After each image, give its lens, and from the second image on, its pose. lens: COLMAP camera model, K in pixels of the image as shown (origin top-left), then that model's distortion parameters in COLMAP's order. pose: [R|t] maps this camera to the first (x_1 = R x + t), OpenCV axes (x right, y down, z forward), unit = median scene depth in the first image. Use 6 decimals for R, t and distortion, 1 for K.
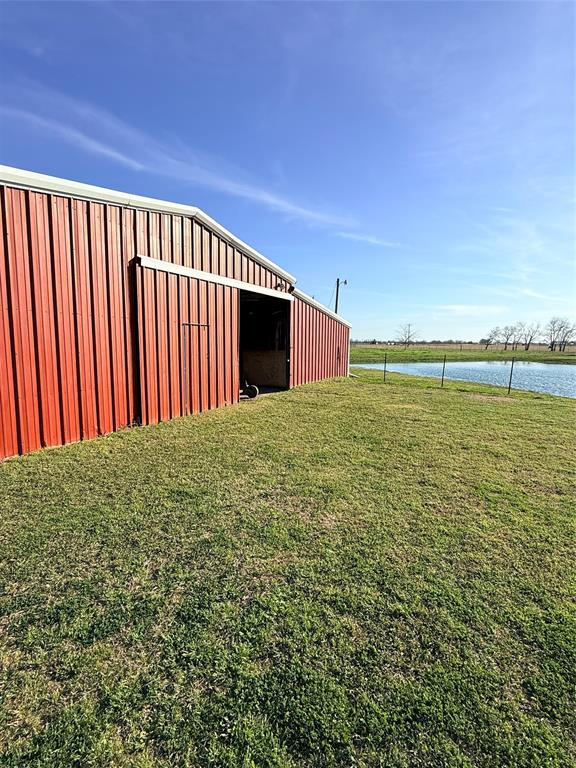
lens RADIAL K [[373.8, 0, 290.9], [0, 373.8, 385.7], [0, 0, 1]] dist [0.001899, 0.000099]
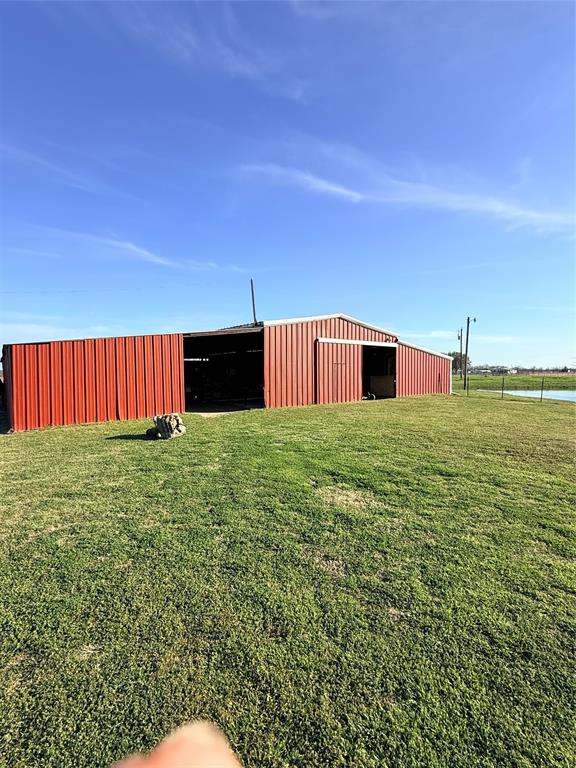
lens RADIAL K [[373.8, 0, 288.2], [0, 373.8, 385.4], [0, 0, 1]] dist [0.001899, 0.000099]
pose [[0.906871, -0.008938, -0.421313, 0.330371], [-0.027259, 0.996437, -0.079814, 0.126233], [0.420525, 0.083865, 0.903396, -0.931173]]
